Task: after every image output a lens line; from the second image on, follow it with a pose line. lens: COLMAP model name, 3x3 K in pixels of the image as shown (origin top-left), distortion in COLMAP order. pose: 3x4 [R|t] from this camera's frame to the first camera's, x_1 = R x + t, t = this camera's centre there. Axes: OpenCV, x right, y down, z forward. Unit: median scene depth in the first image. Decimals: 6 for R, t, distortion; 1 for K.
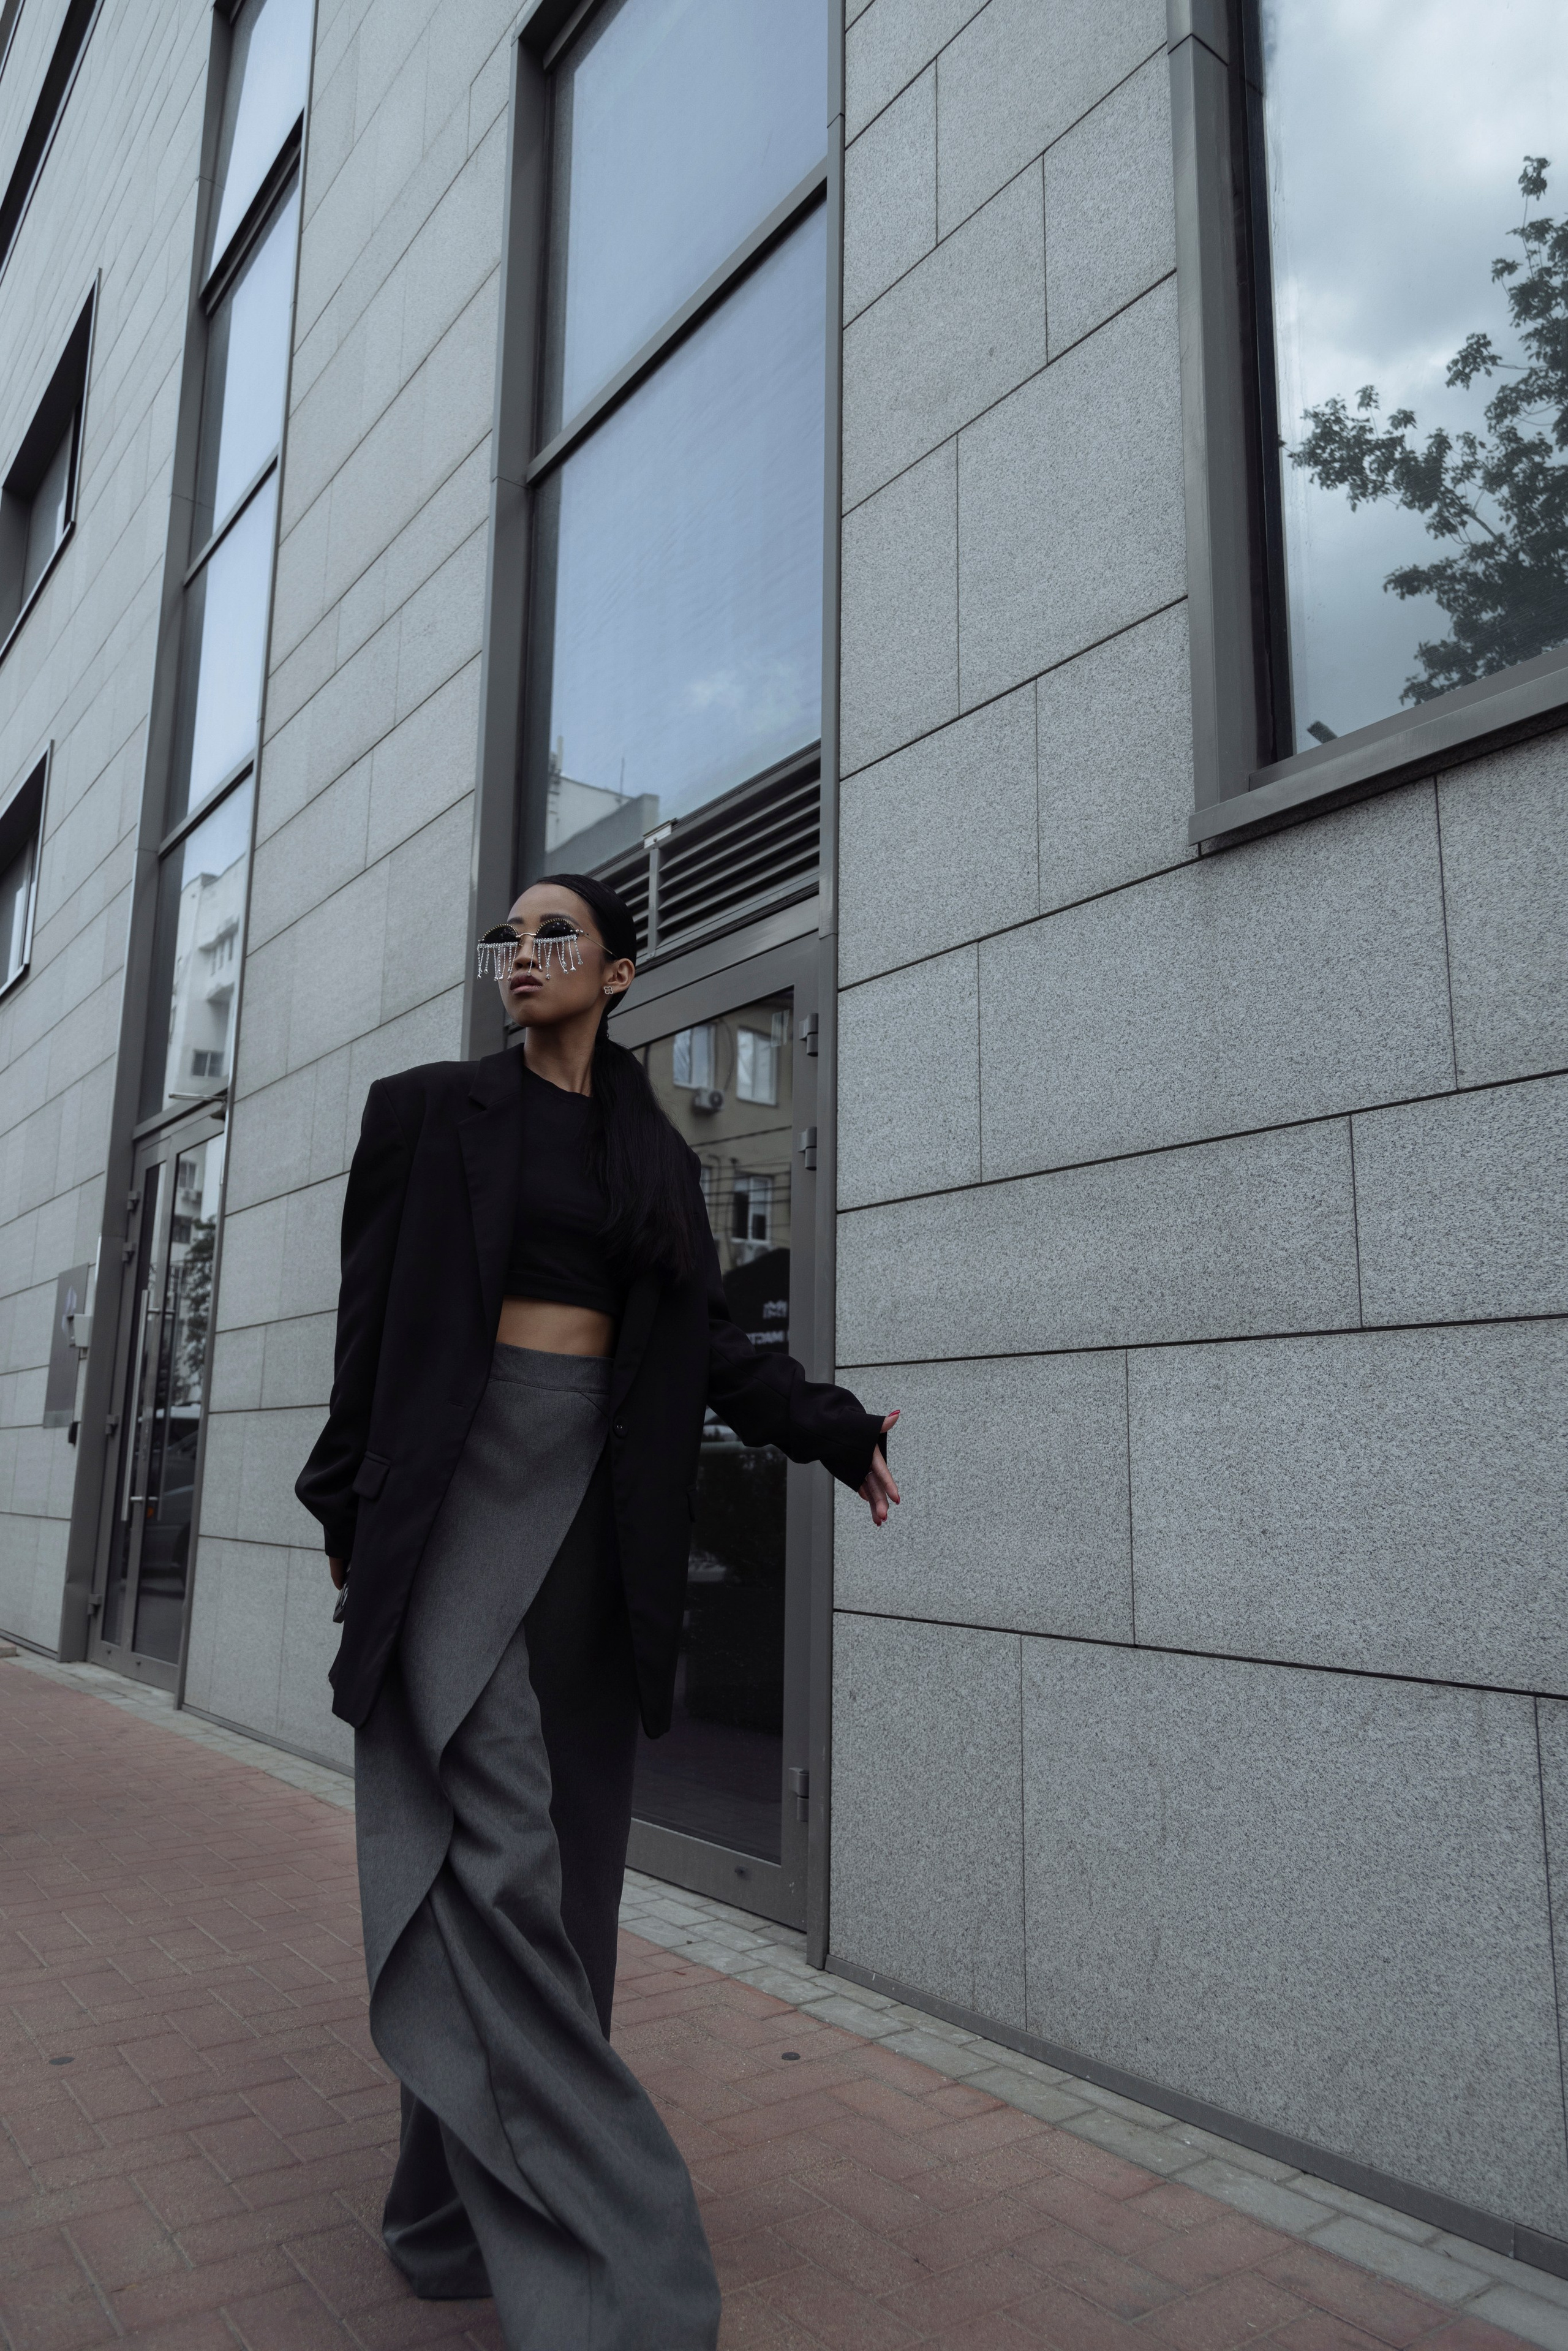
lens RADIAL K [[1532.6, 0, 784.0], [0, 1532.6, 1175.5], [0, 0, 1]] dist [0.002360, -0.005181]
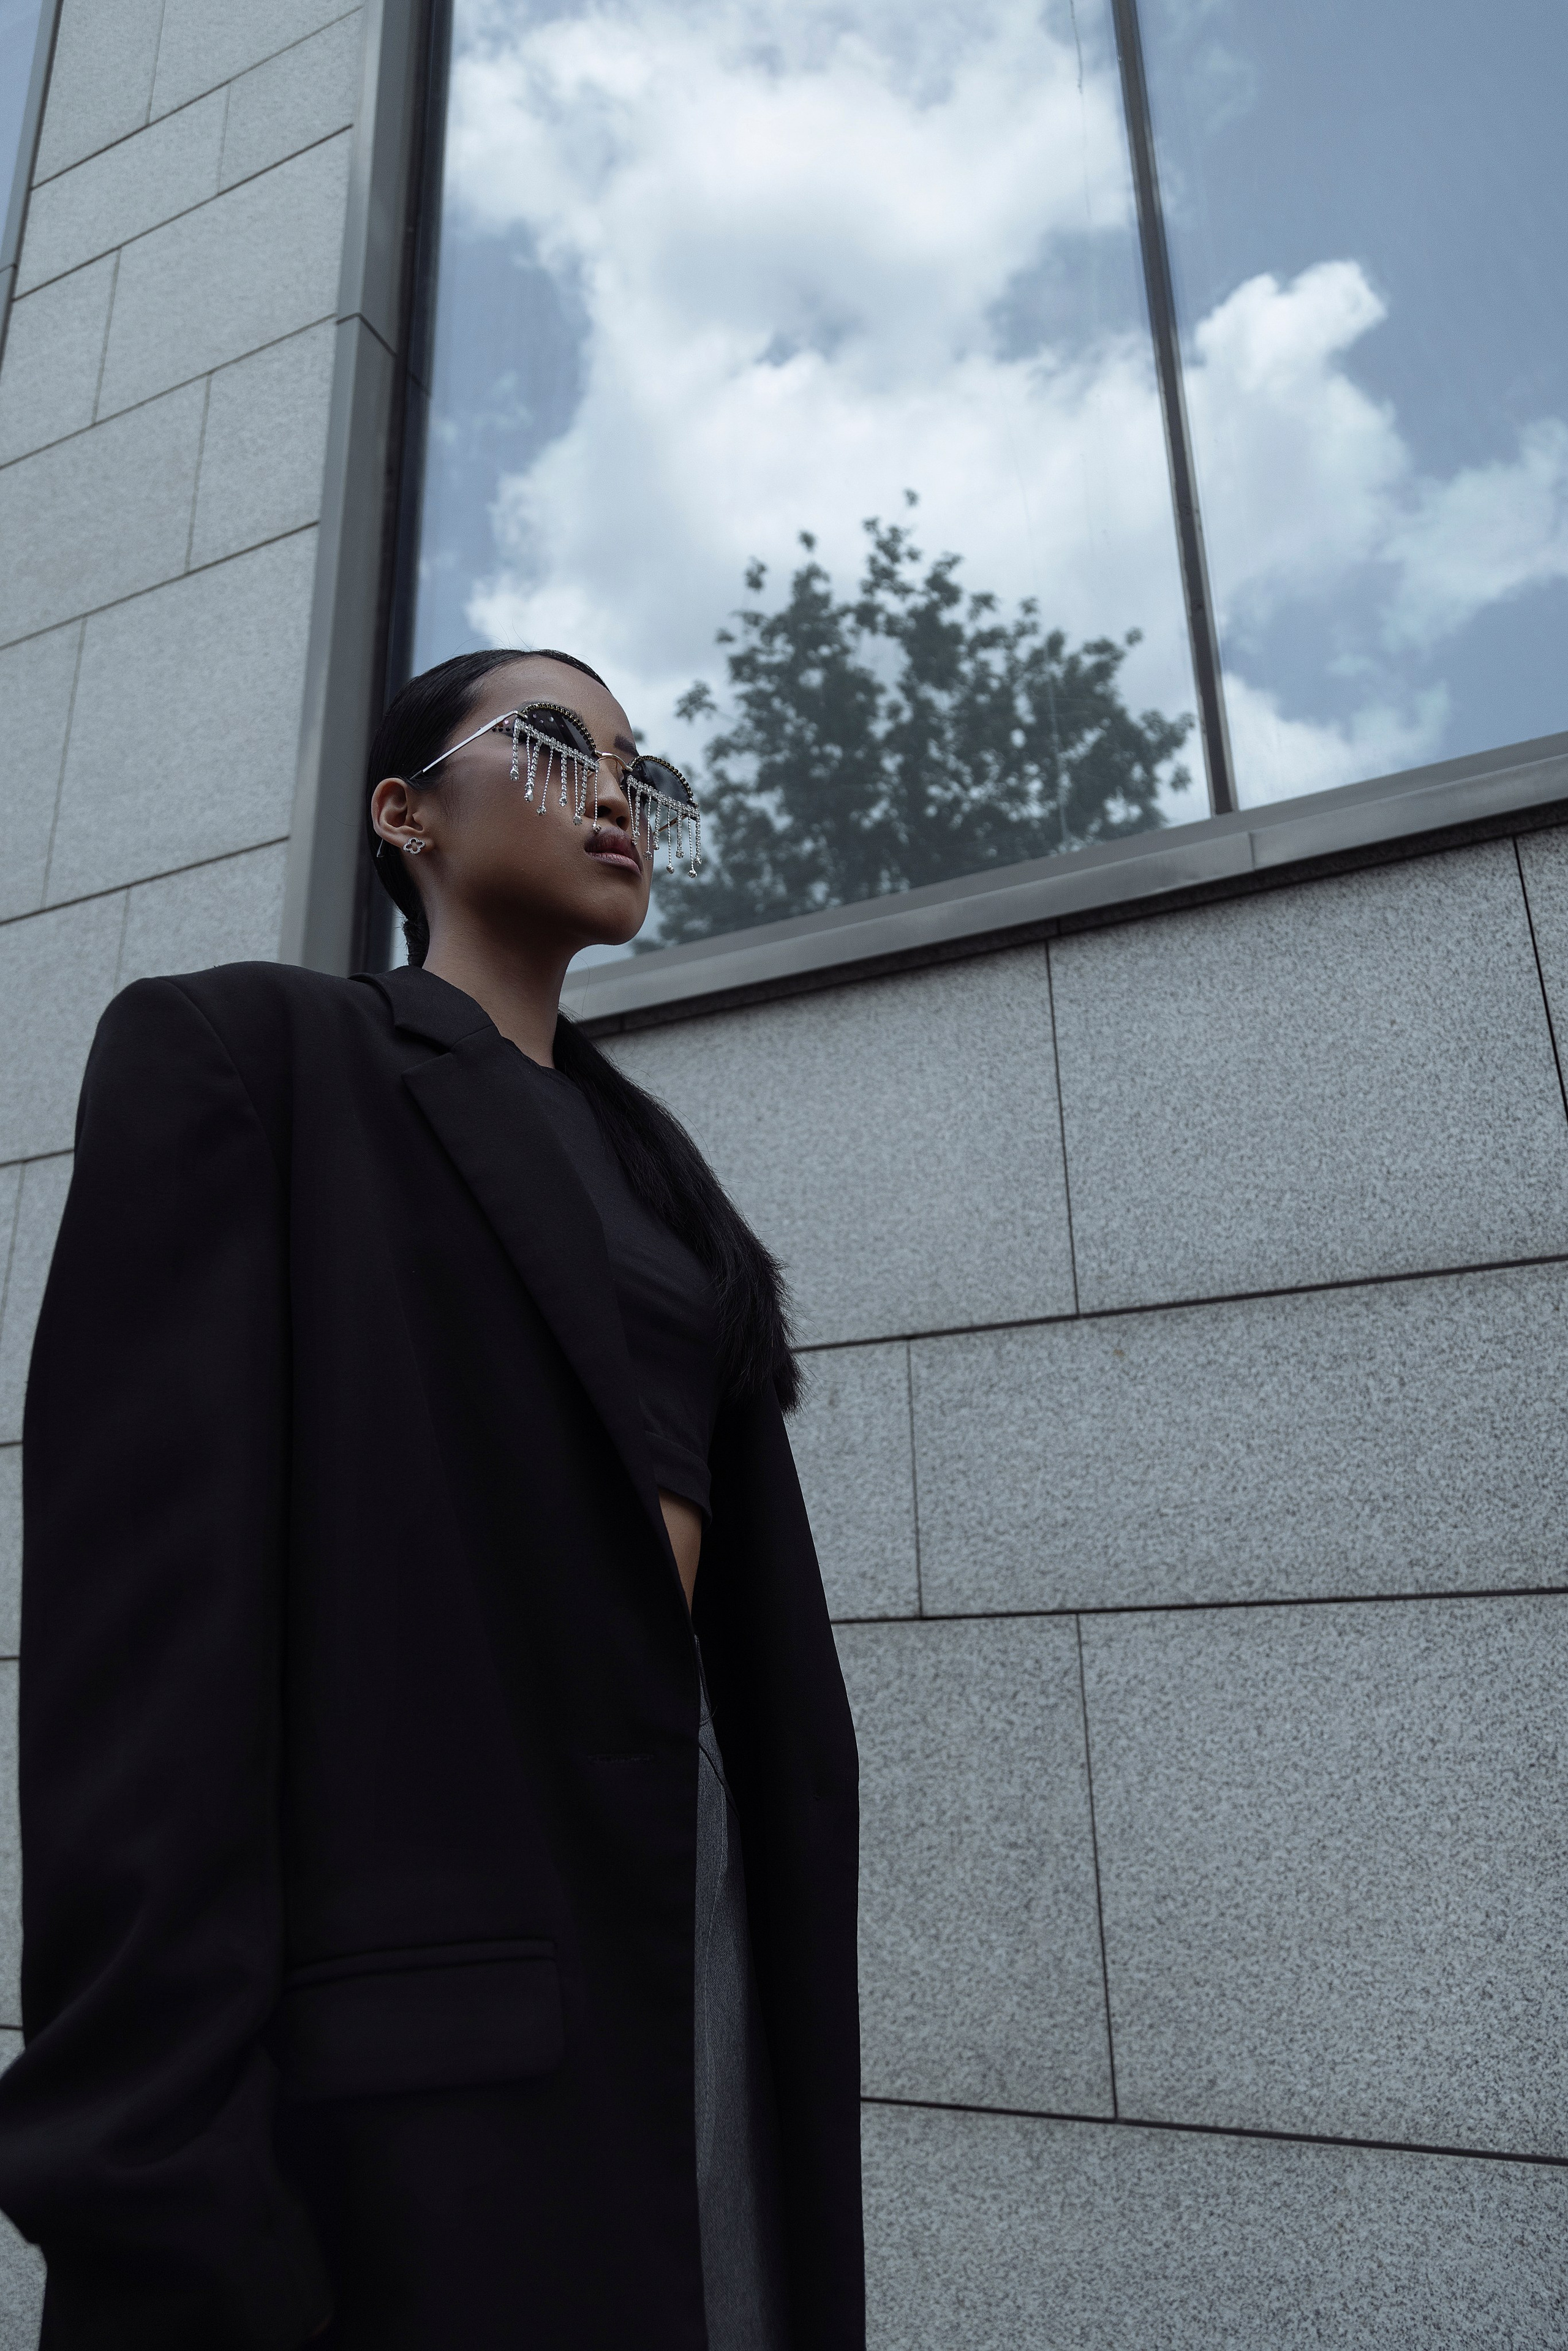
lens RADIAL K [[1507.0, 0, 796.6], [0, 1507.0, 1181.6], [0, 0, 1]] dist [-0.010611, 0.000259]
pose [[0.880743, 0.119521, 0.458265, 0.121289], [-0.054797, 0.986850, -0.152067, -0.035449], [-0.470414, 0.108820, 0.875710, 0.045966]]
